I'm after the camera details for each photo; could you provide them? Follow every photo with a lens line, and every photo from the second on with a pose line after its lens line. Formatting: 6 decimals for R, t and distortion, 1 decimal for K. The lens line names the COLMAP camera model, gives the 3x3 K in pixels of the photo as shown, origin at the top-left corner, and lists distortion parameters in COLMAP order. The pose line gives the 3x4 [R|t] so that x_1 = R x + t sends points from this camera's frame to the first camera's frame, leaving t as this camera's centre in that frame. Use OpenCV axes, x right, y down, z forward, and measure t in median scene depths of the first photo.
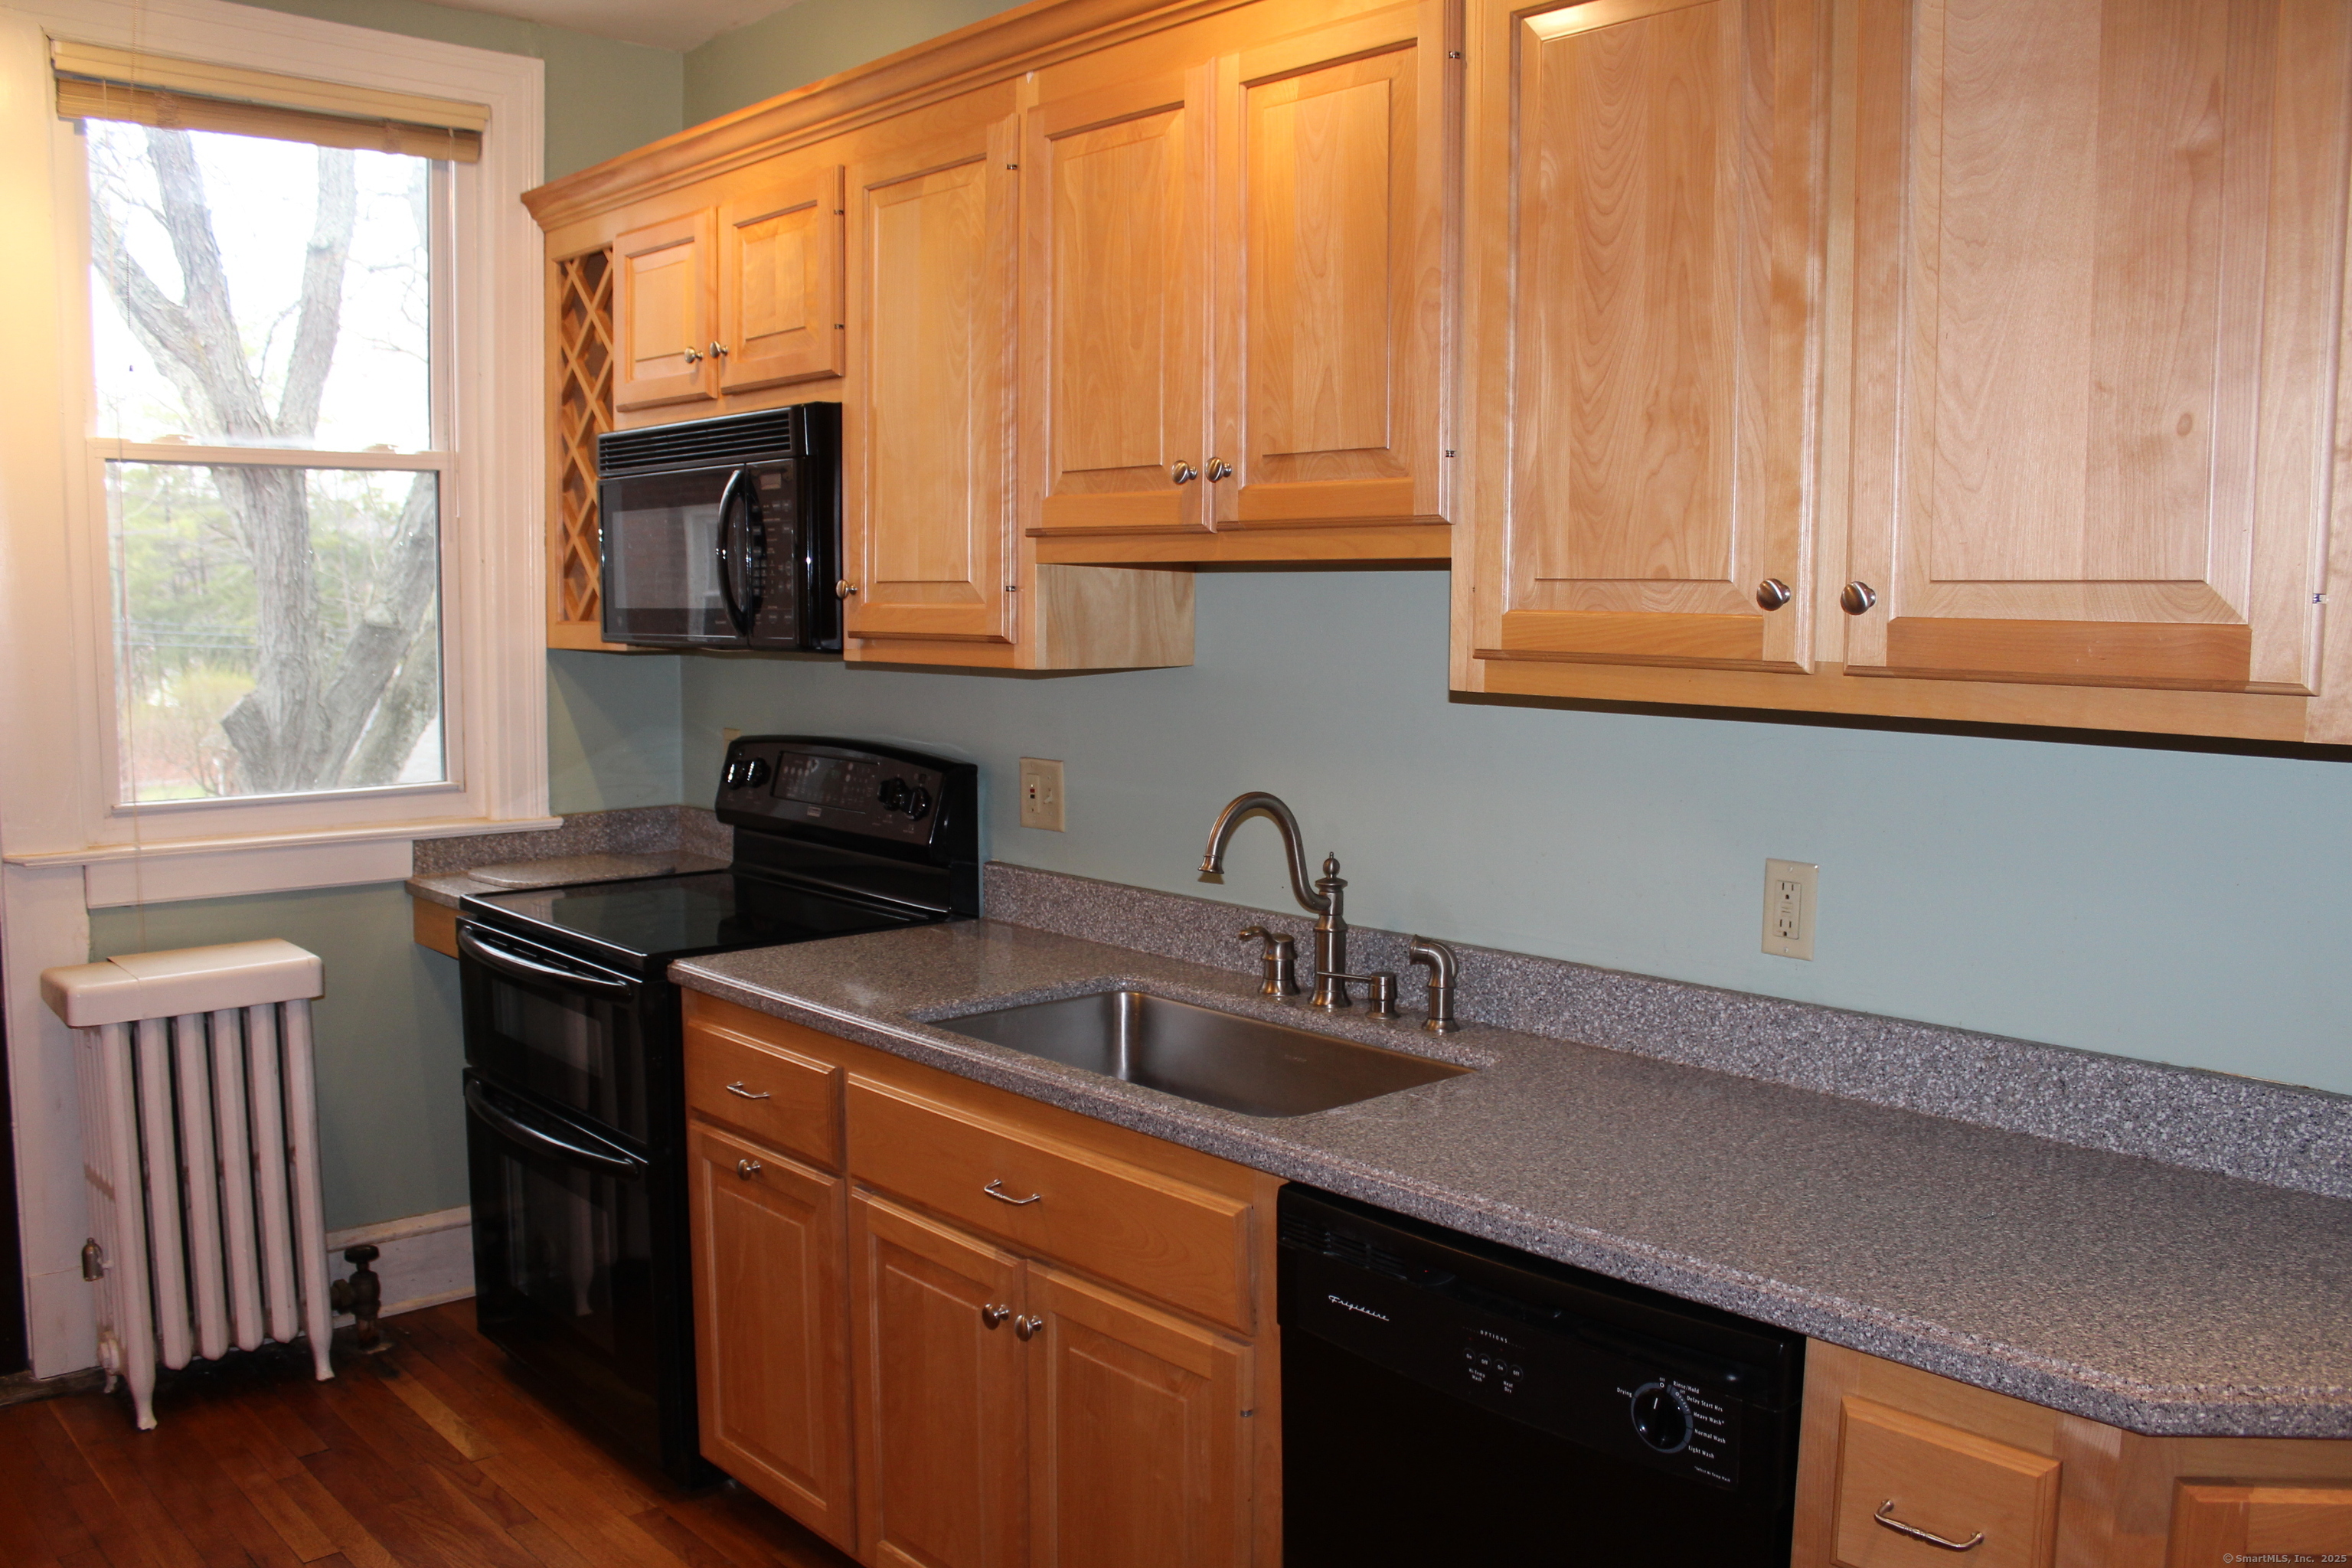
lens RADIAL K [[1948.2, 0, 1180.2], [0, 1948.2, 798.4], [0, 0, 1]] dist [-0.140593, 0.096614]
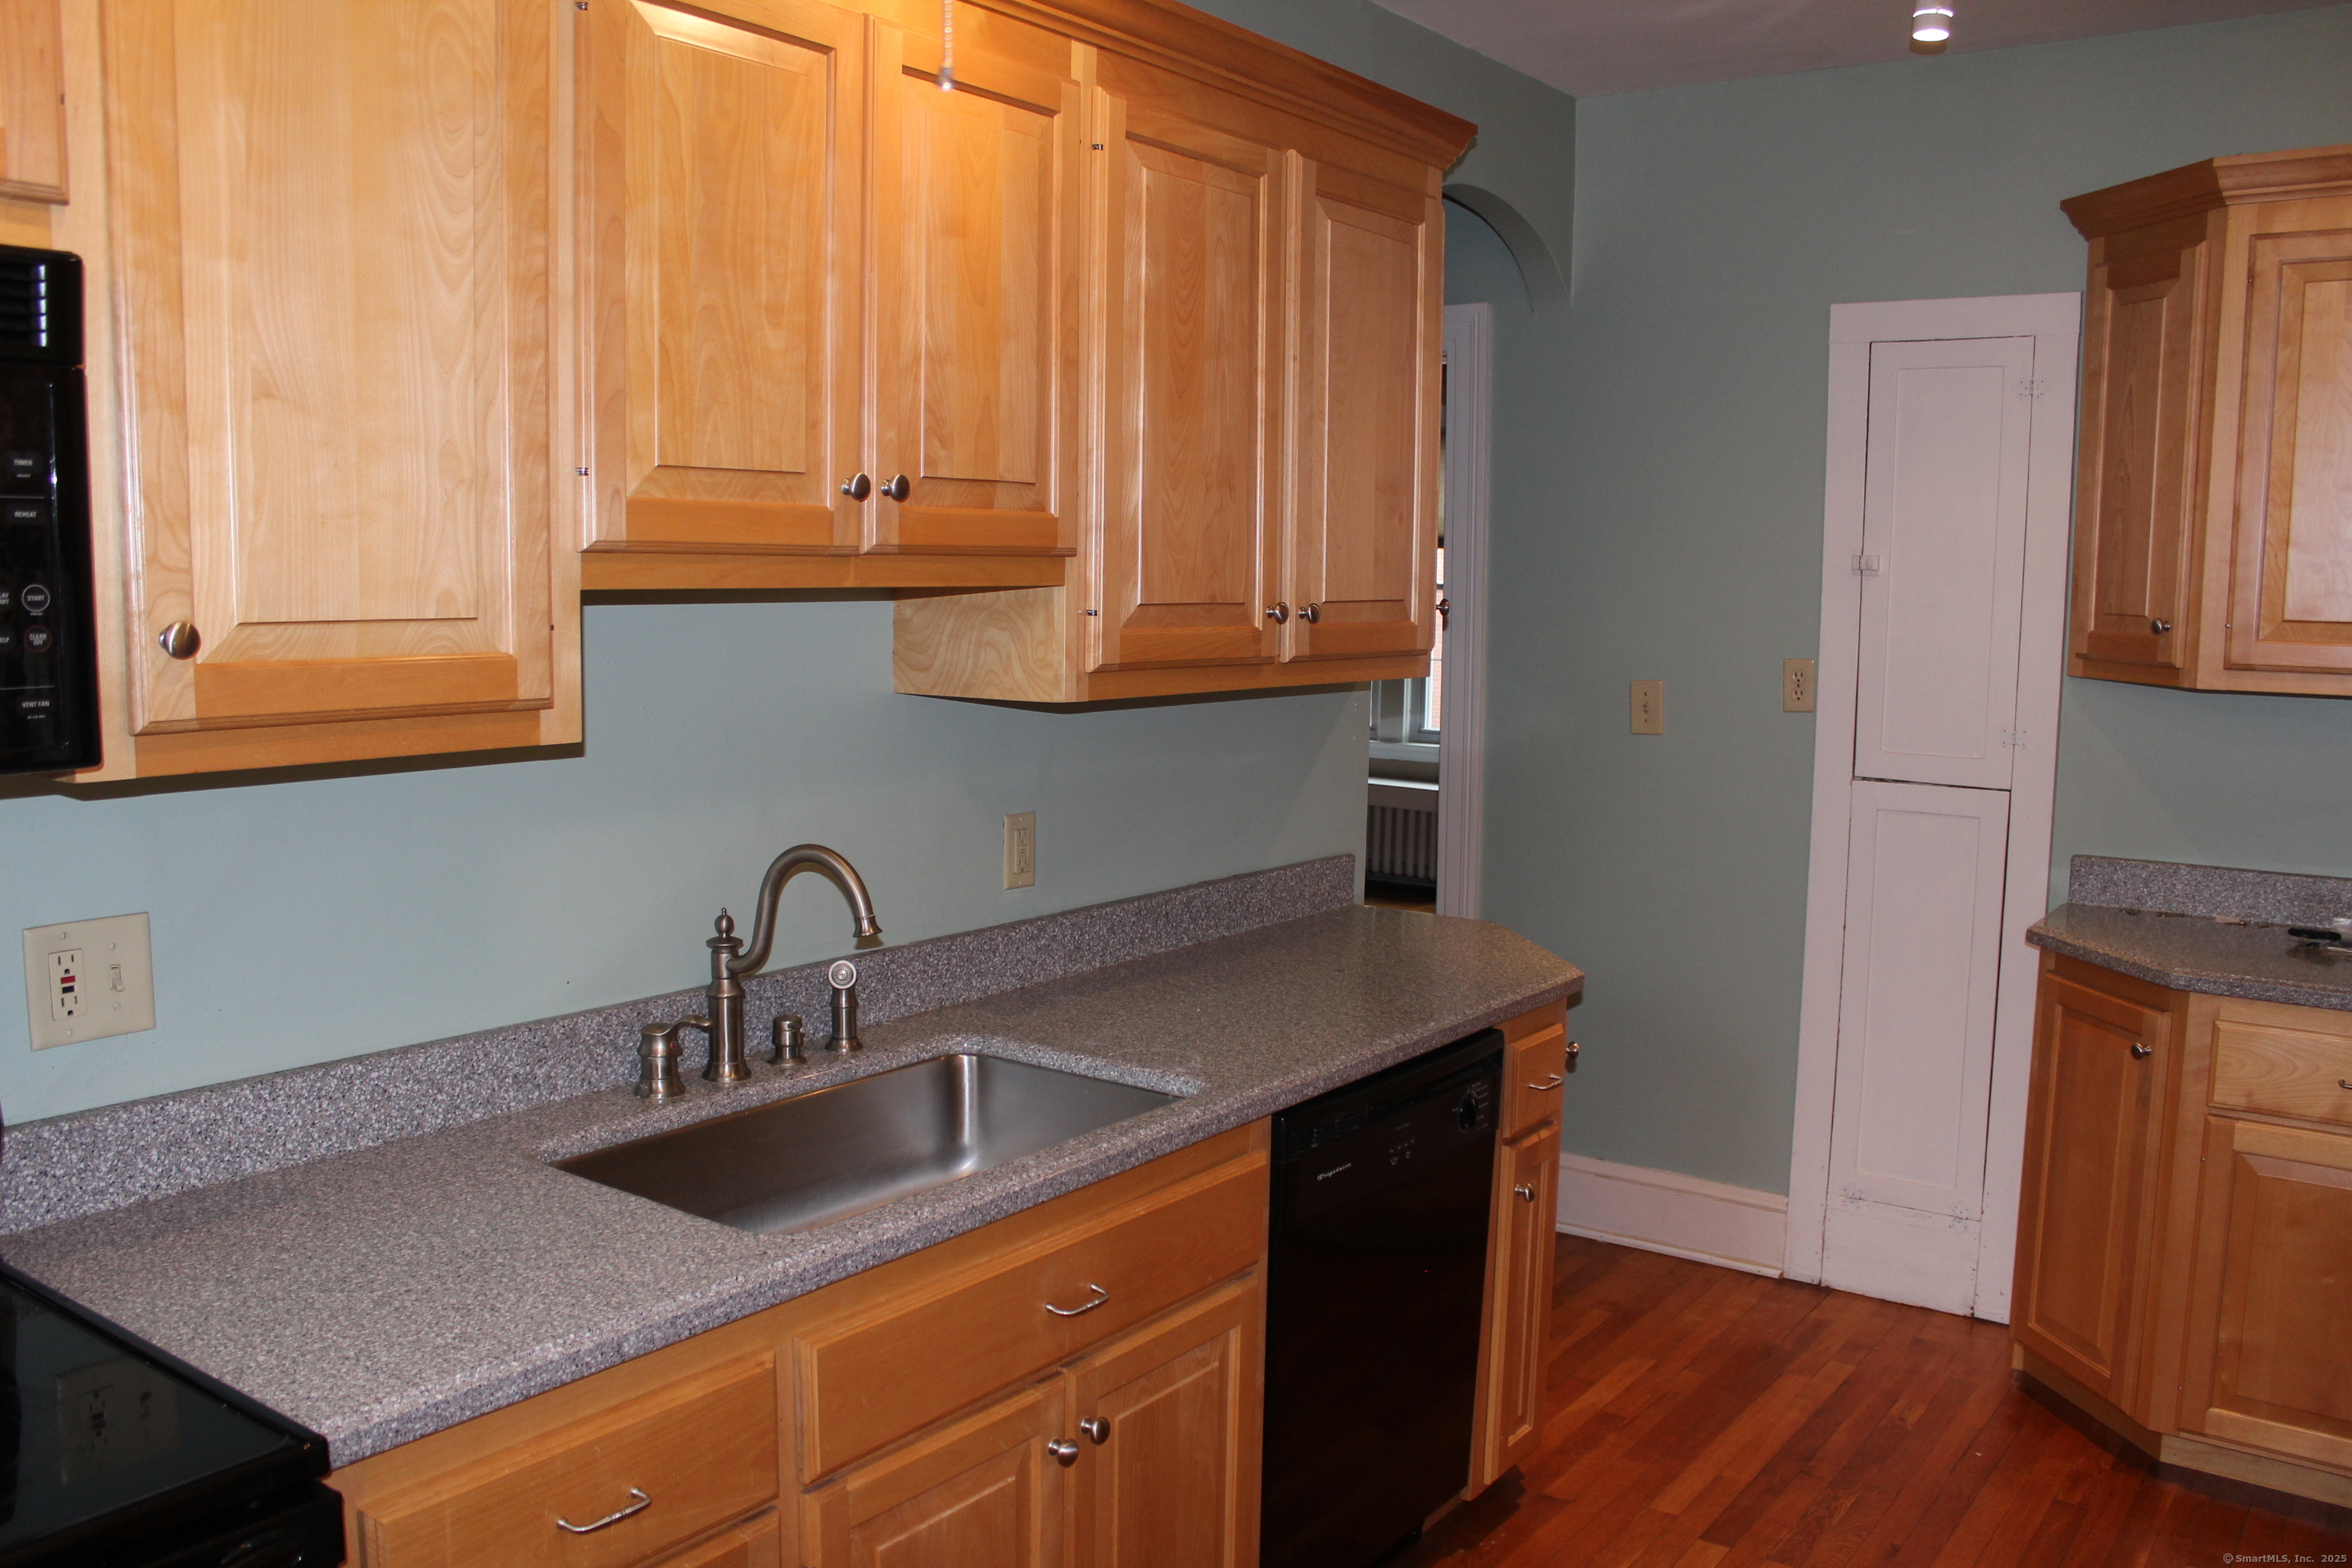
lens RADIAL K [[1948.2, 0, 1179.8], [0, 1948.2, 802.0], [0, 0, 1]] dist [-0.140593, 0.096614]
pose [[-0.194250, -0.127203, 0.972670, -0.647177], [0.087286, 0.985382, 0.146297, -0.104231], [-0.977061, 0.113318, -0.180307, 0.751951]]
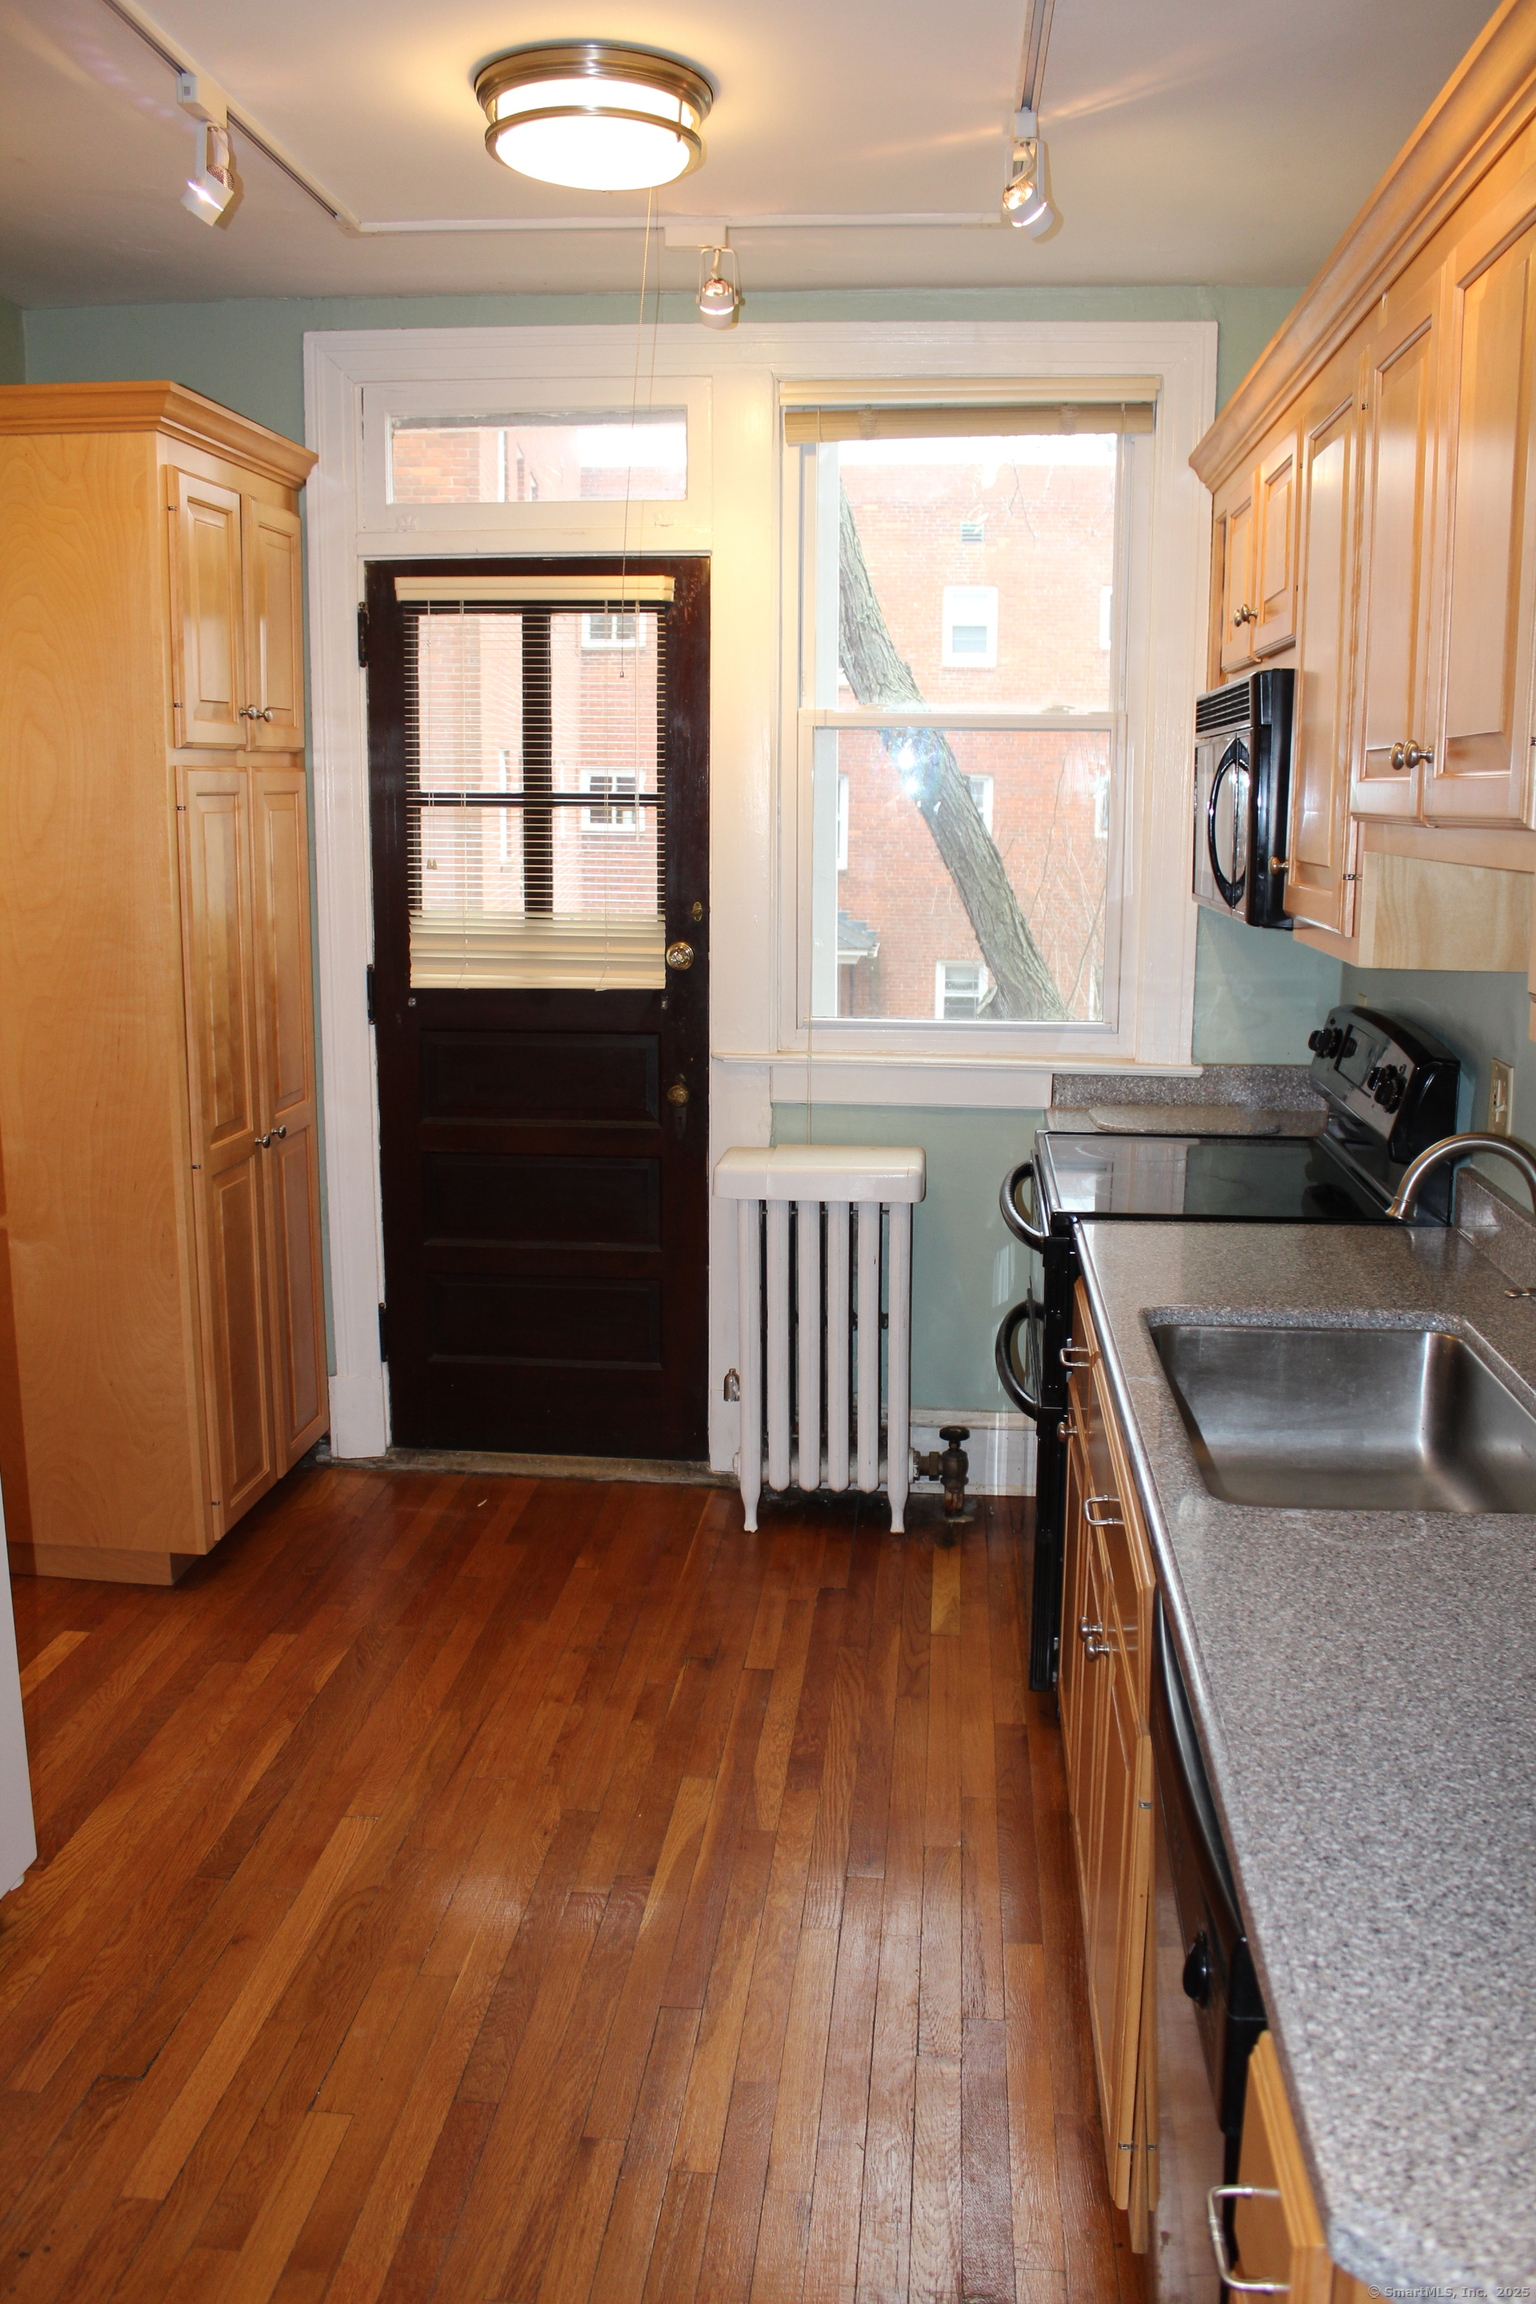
lens RADIAL K [[1908.5, 0, 768.0], [0, 1908.5, 1138.0], [0, 0, 1]] dist [-0.140593, 0.096614]
pose [[0.678345, 0.129450, -0.723250, 0.319834], [-0.081442, 0.991539, 0.101084, -0.044211], [0.730216, -0.009667, 0.683148, 0.163024]]
